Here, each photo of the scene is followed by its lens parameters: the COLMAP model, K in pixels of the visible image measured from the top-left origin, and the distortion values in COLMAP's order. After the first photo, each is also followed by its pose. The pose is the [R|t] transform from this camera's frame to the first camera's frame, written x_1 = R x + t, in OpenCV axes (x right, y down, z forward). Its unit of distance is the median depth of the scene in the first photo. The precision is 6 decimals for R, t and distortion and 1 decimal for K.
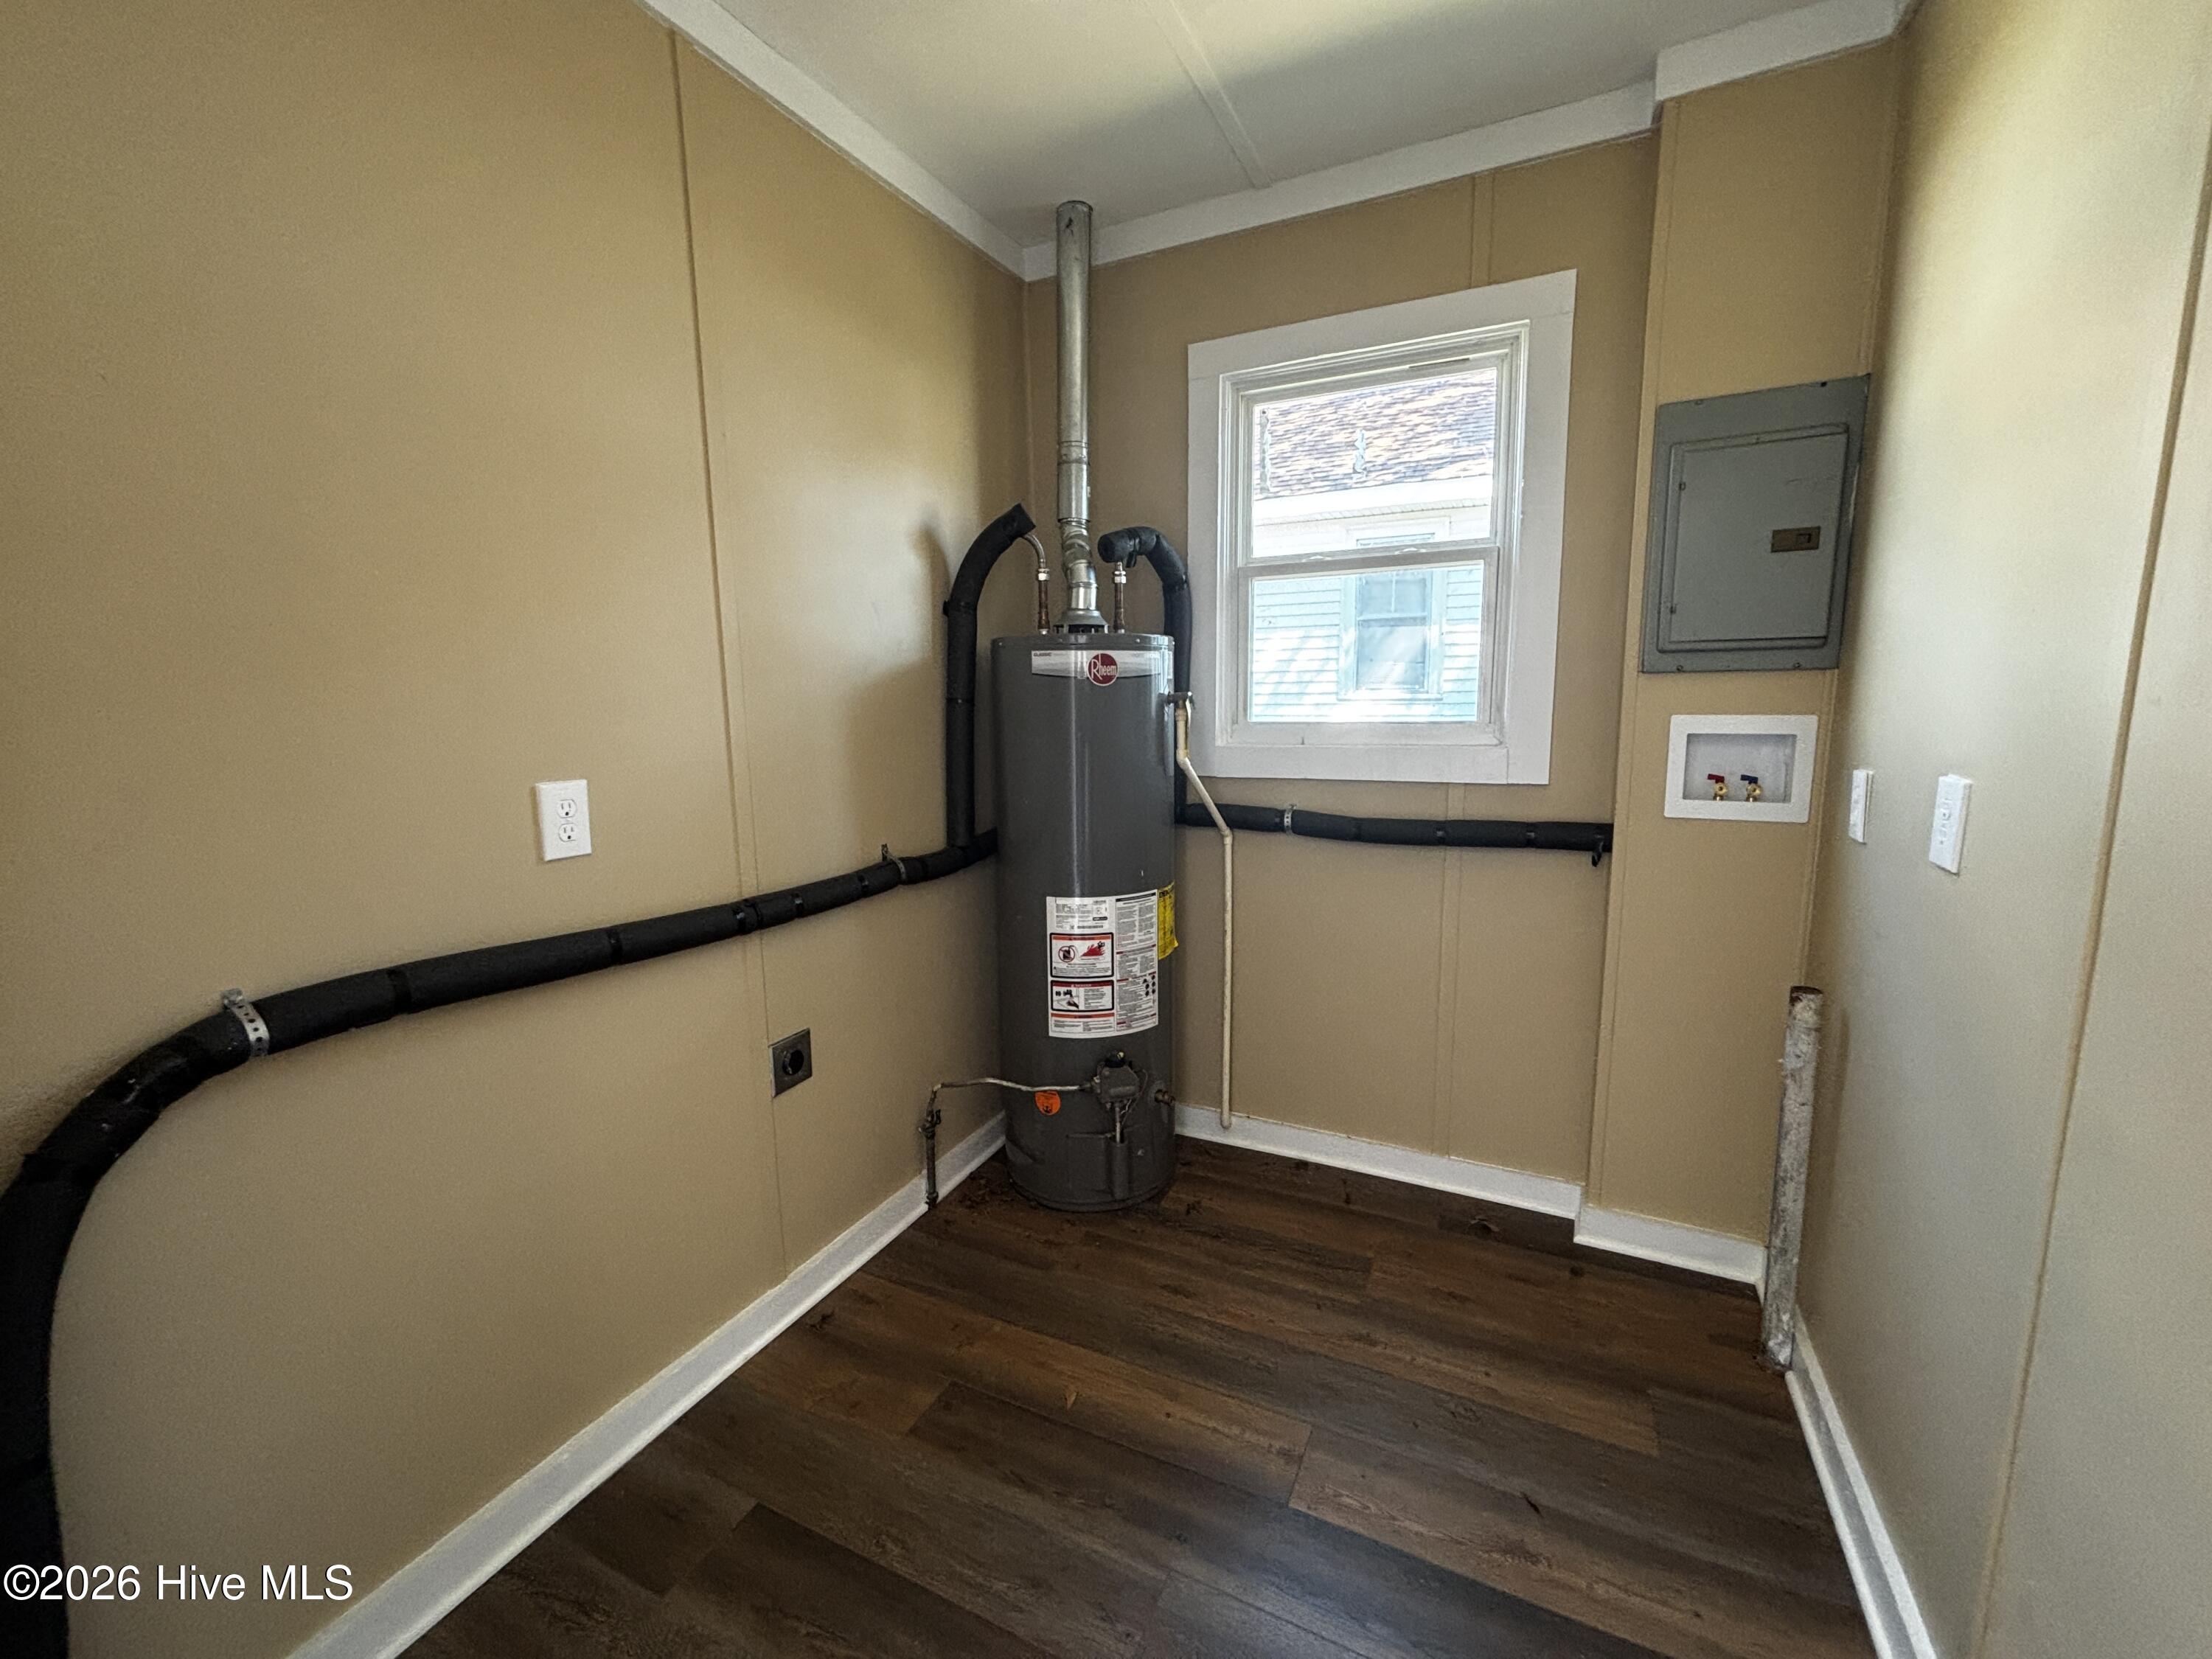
lens RADIAL K [[904.2, 0, 1107.6], [0, 904.2, 824.1], [0, 0, 1]] dist [0.011179, -0.000453]
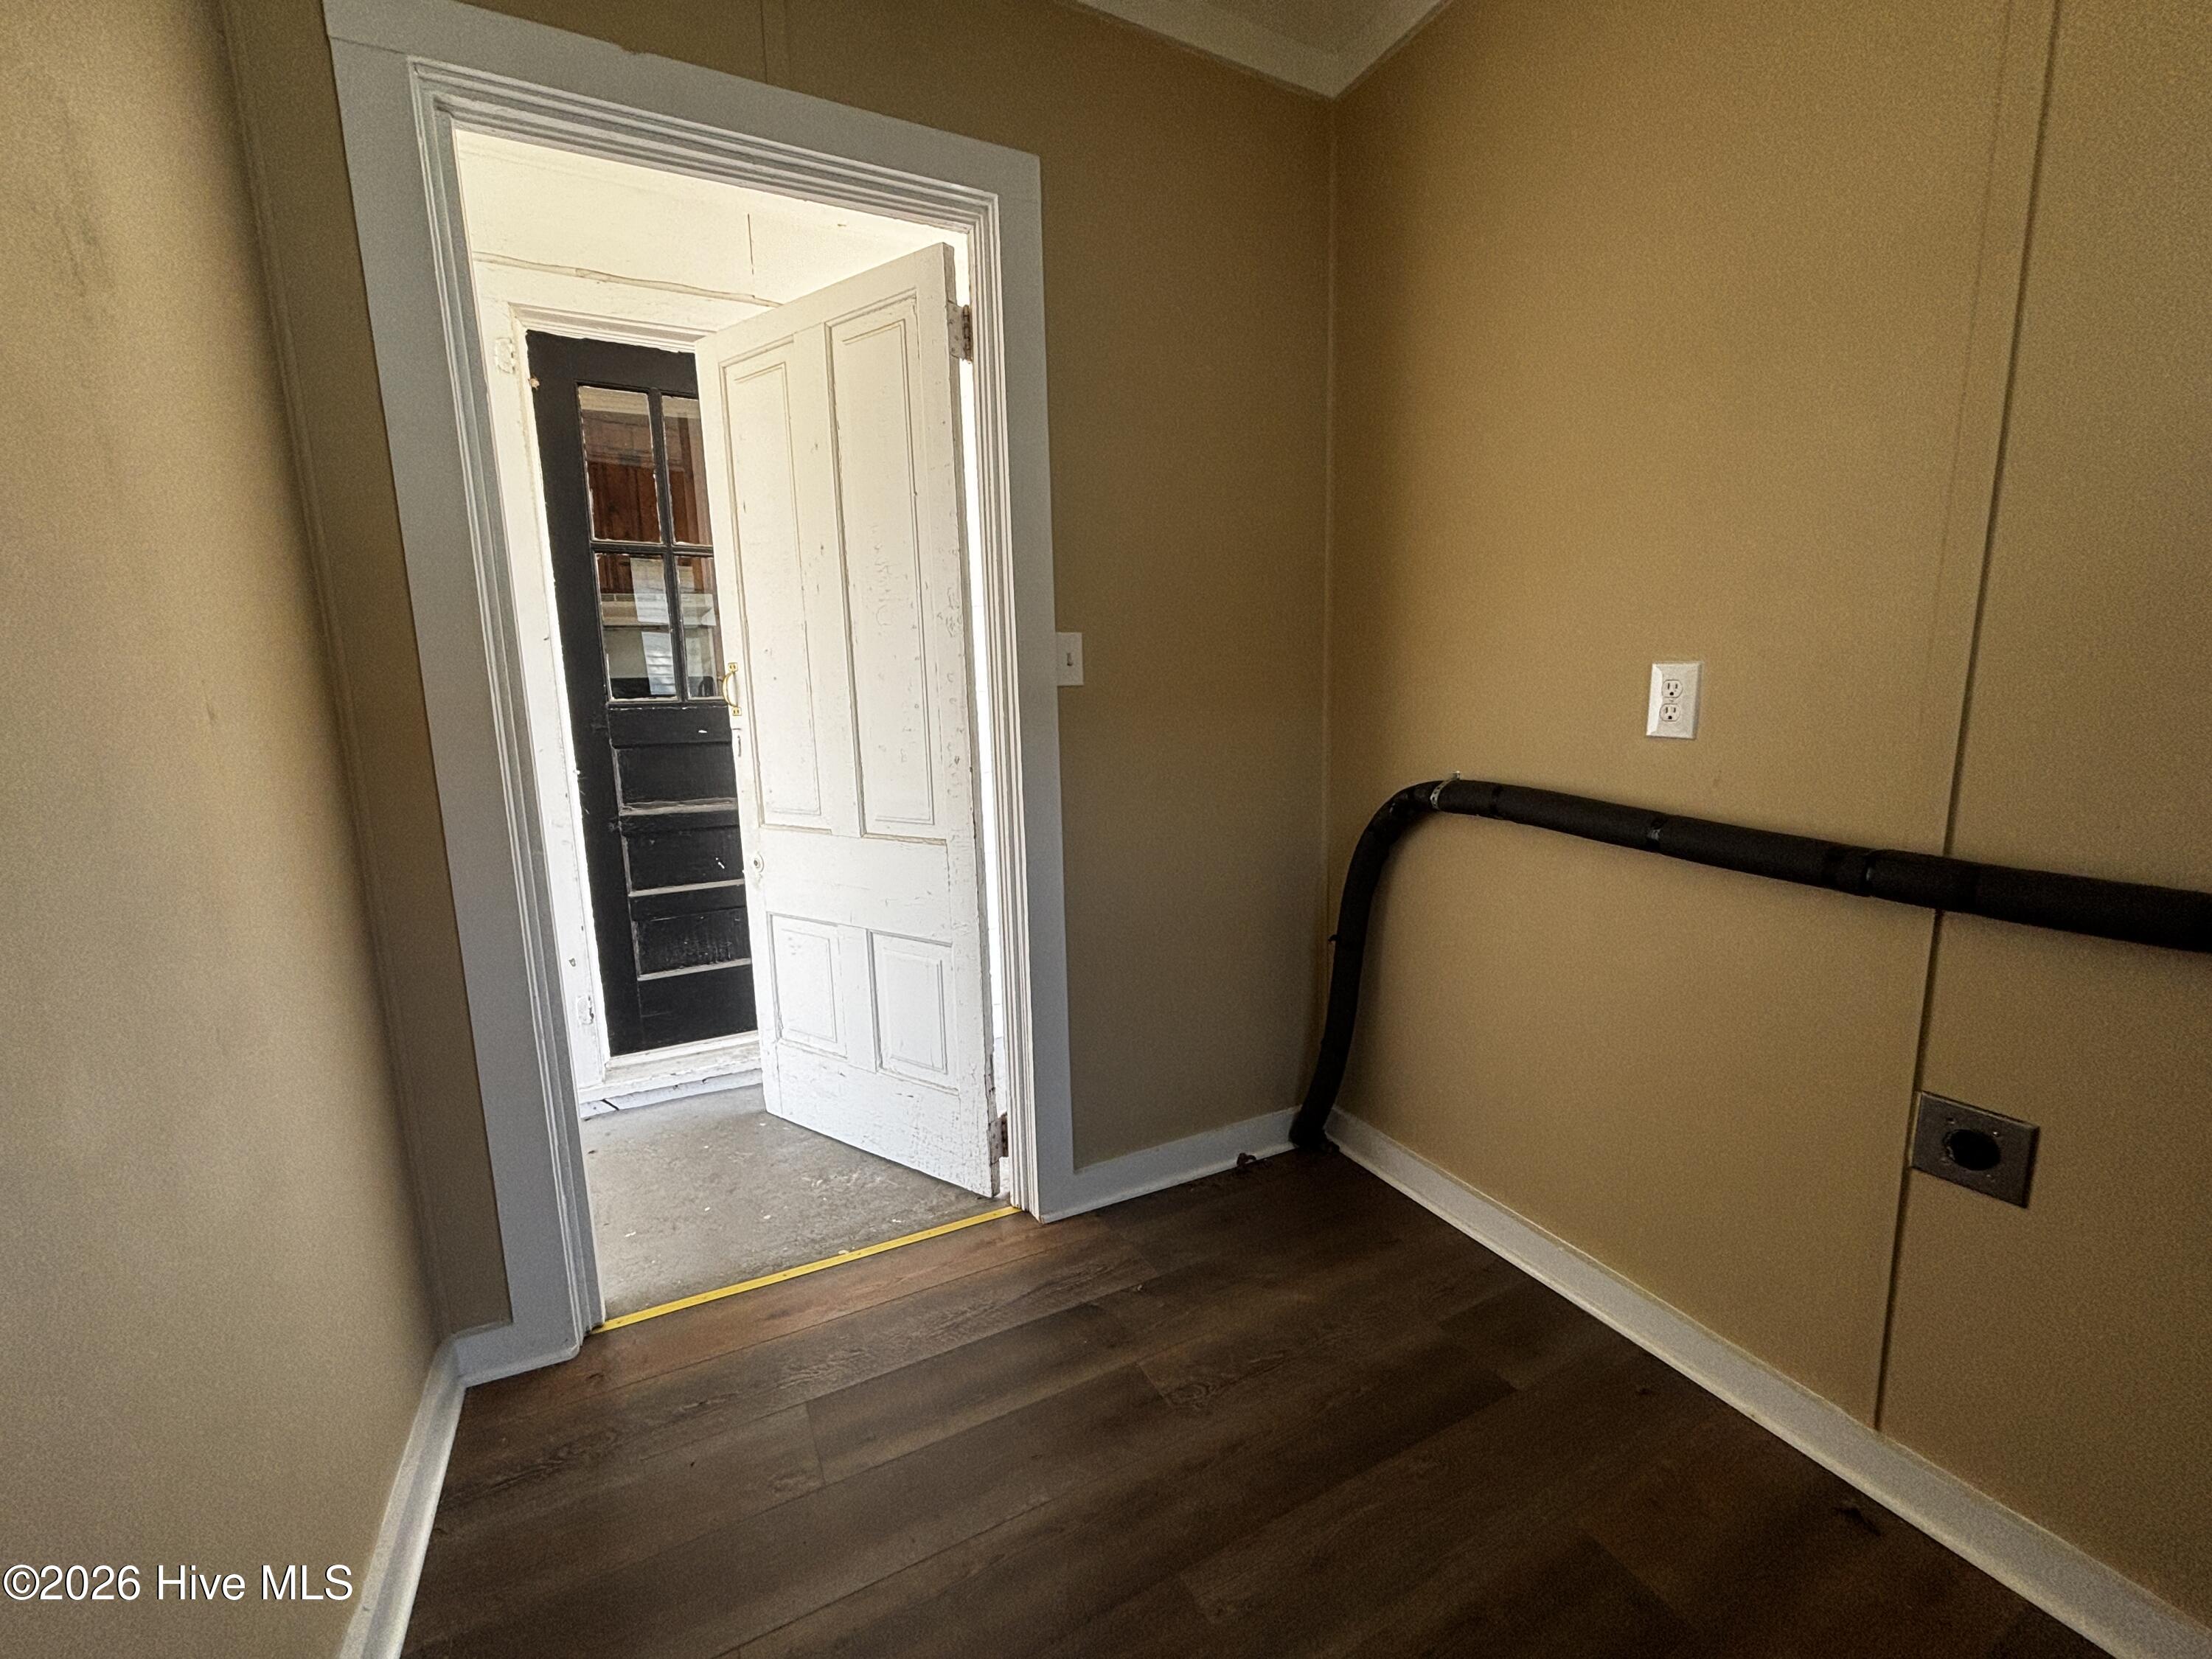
lens RADIAL K [[904.2, 0, 1112.4], [0, 904.2, 836.4], [0, 0, 1]] dist [0.011179, -0.000453]
pose [[-0.599446, 0.151791, -0.785891, 0.594676], [-0.083749, 0.964570, 0.250182, -0.060073], [0.796022, 0.215788, -0.565495, 1.107356]]
